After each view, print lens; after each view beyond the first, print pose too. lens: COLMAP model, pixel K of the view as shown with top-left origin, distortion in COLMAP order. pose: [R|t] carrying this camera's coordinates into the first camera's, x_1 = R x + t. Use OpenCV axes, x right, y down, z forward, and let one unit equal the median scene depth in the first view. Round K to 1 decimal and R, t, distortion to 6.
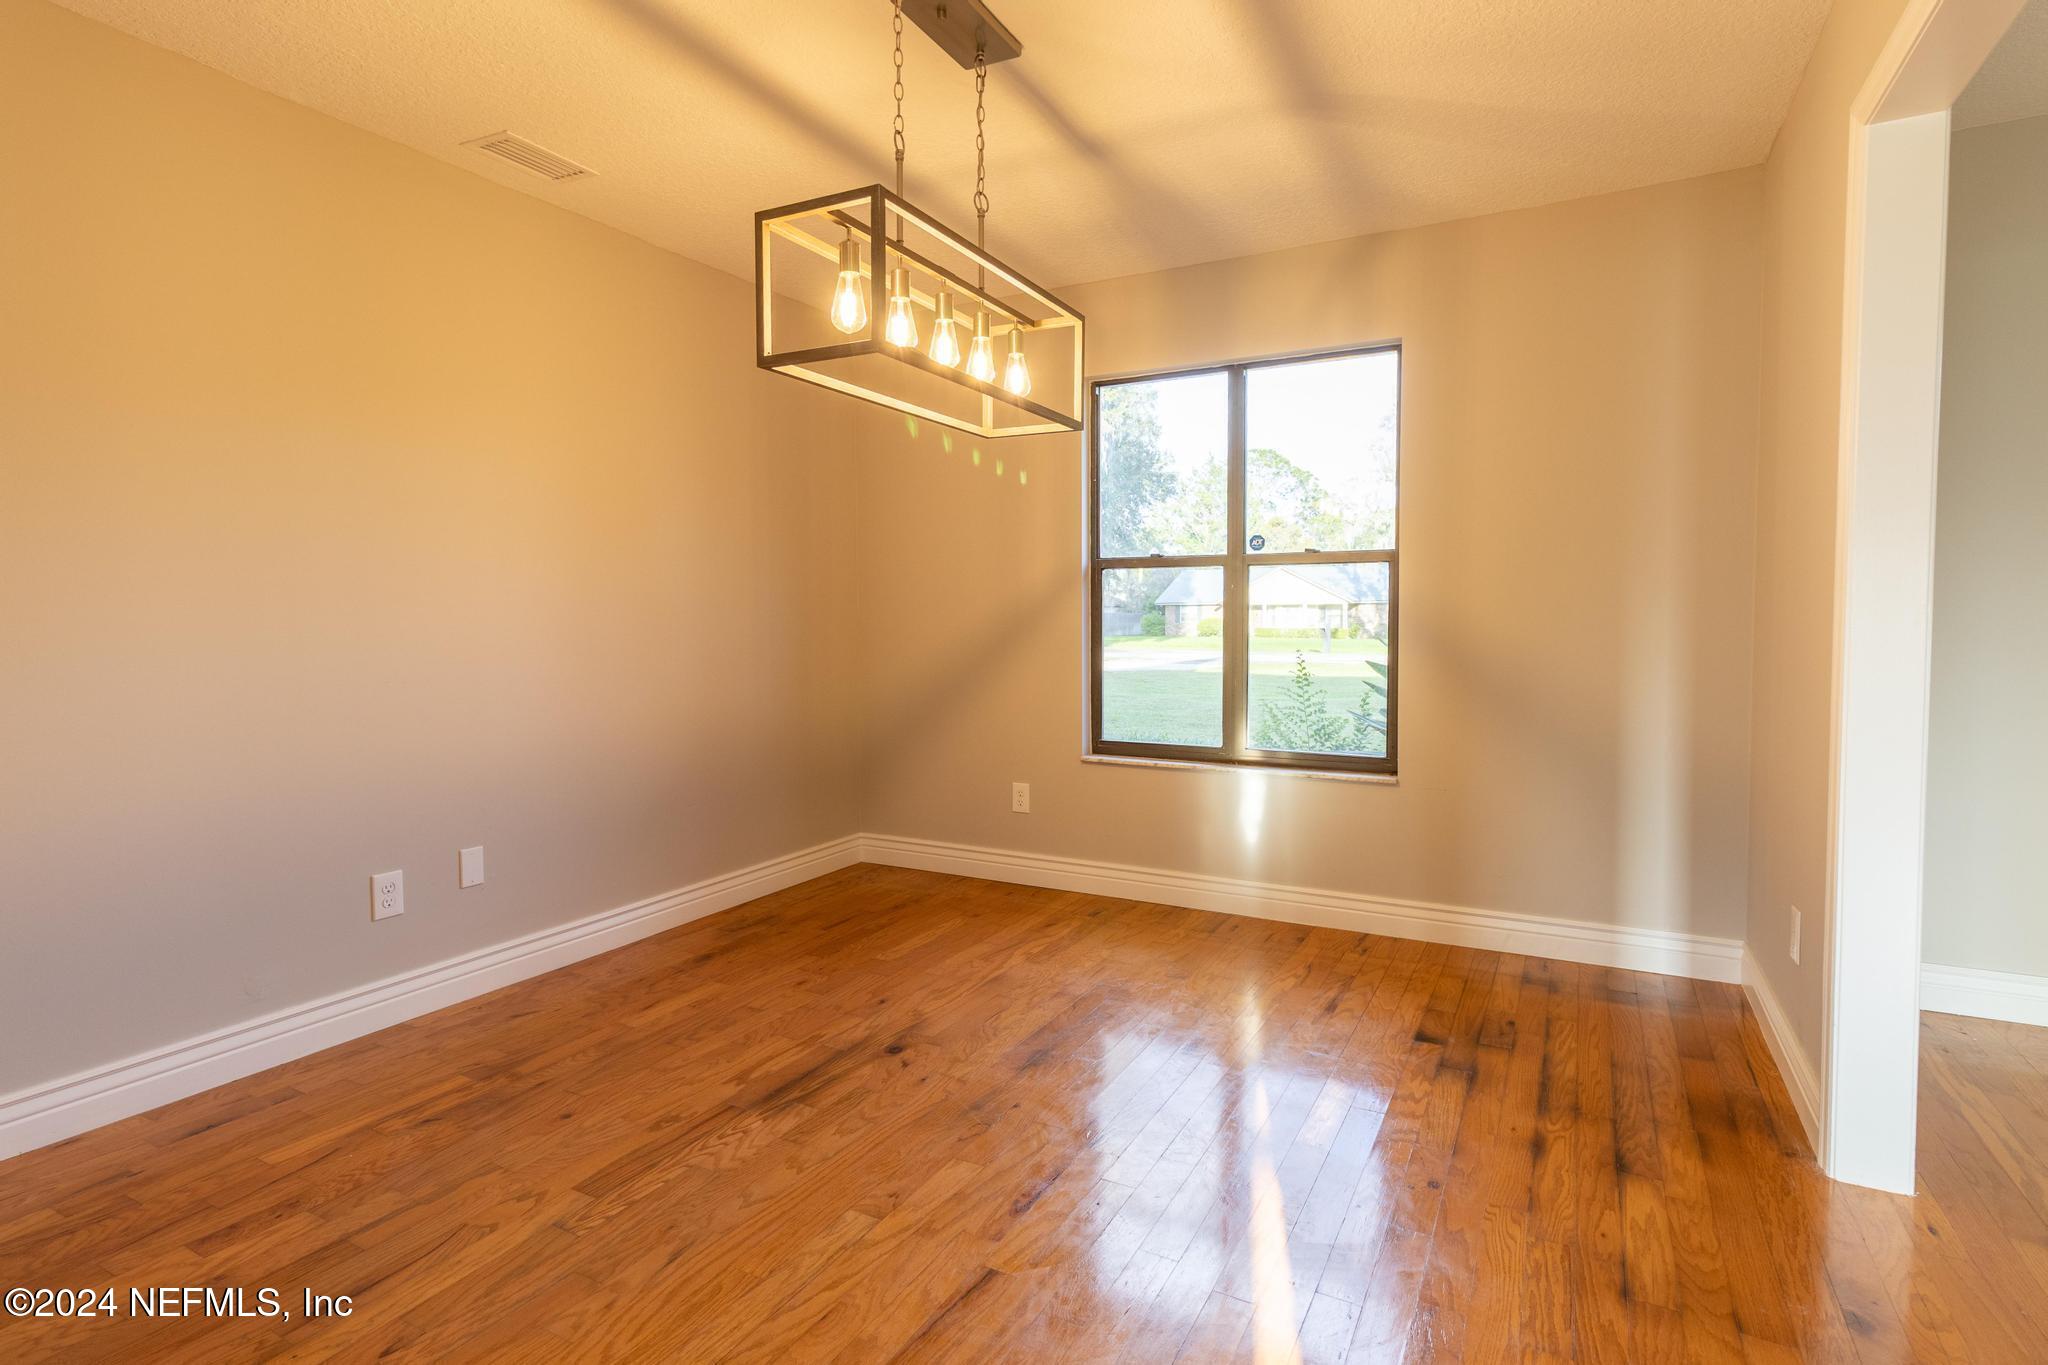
lens RADIAL K [[1006.1, 0, 1109.0], [0, 1006.1, 635.7], [0, 0, 1]] dist [0.001462, -0.000360]
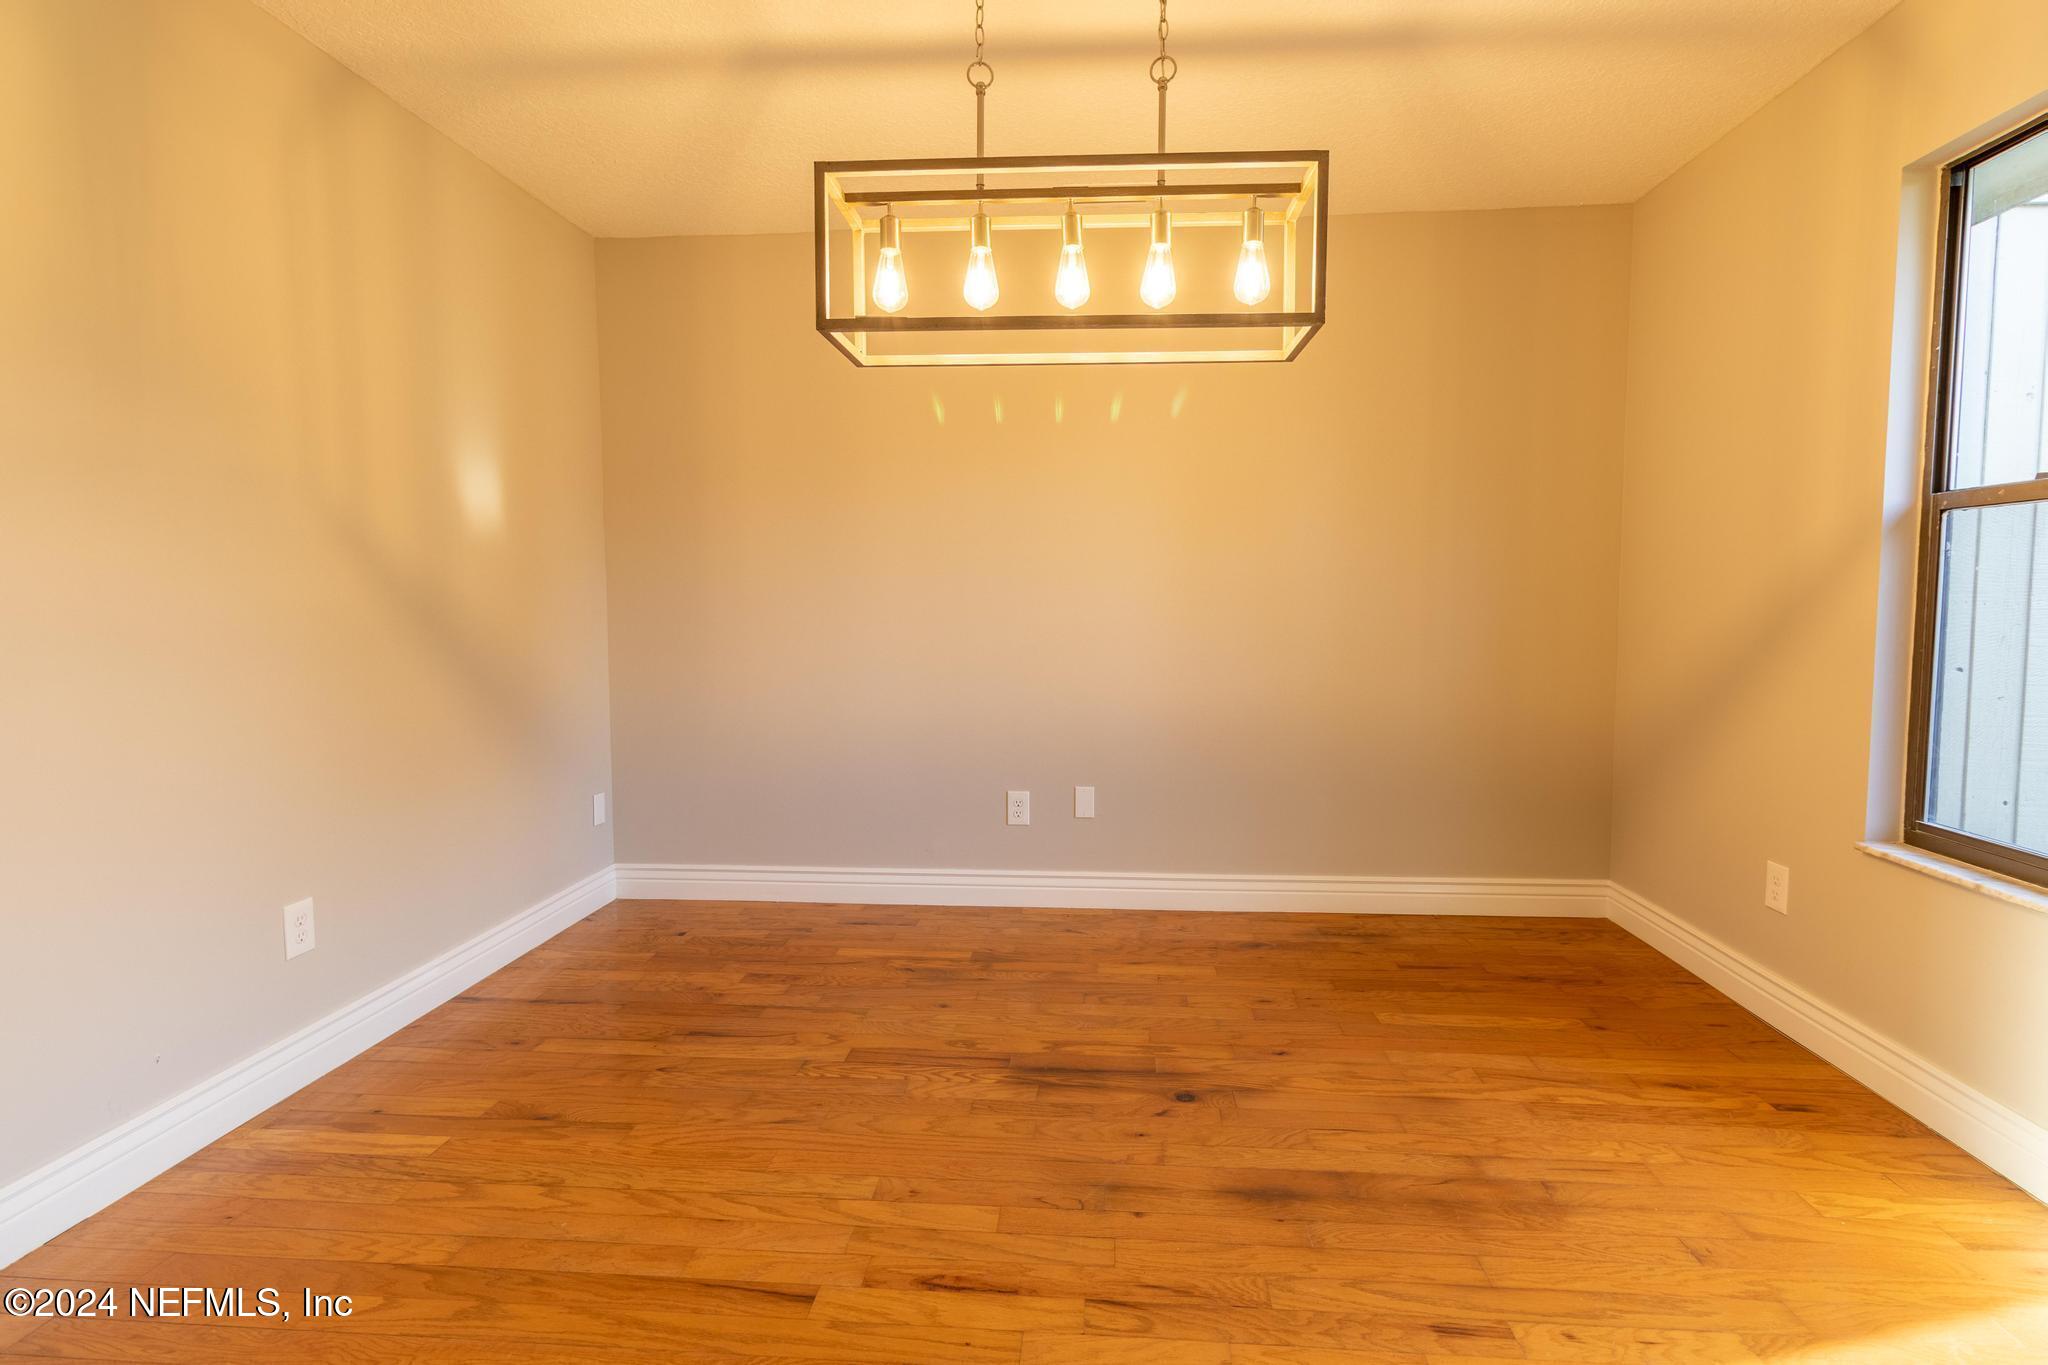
lens RADIAL K [[1006.1, 0, 1033.7], [0, 1006.1, 660.7], [0, 0, 1]] dist [0.001462, -0.000360]
pose [[0.364339, 0.062094, -0.929194, 0.519478], [-0.017782, 0.998057, 0.059724, -0.015346], [0.931097, -0.005237, 0.364735, 0.554886]]
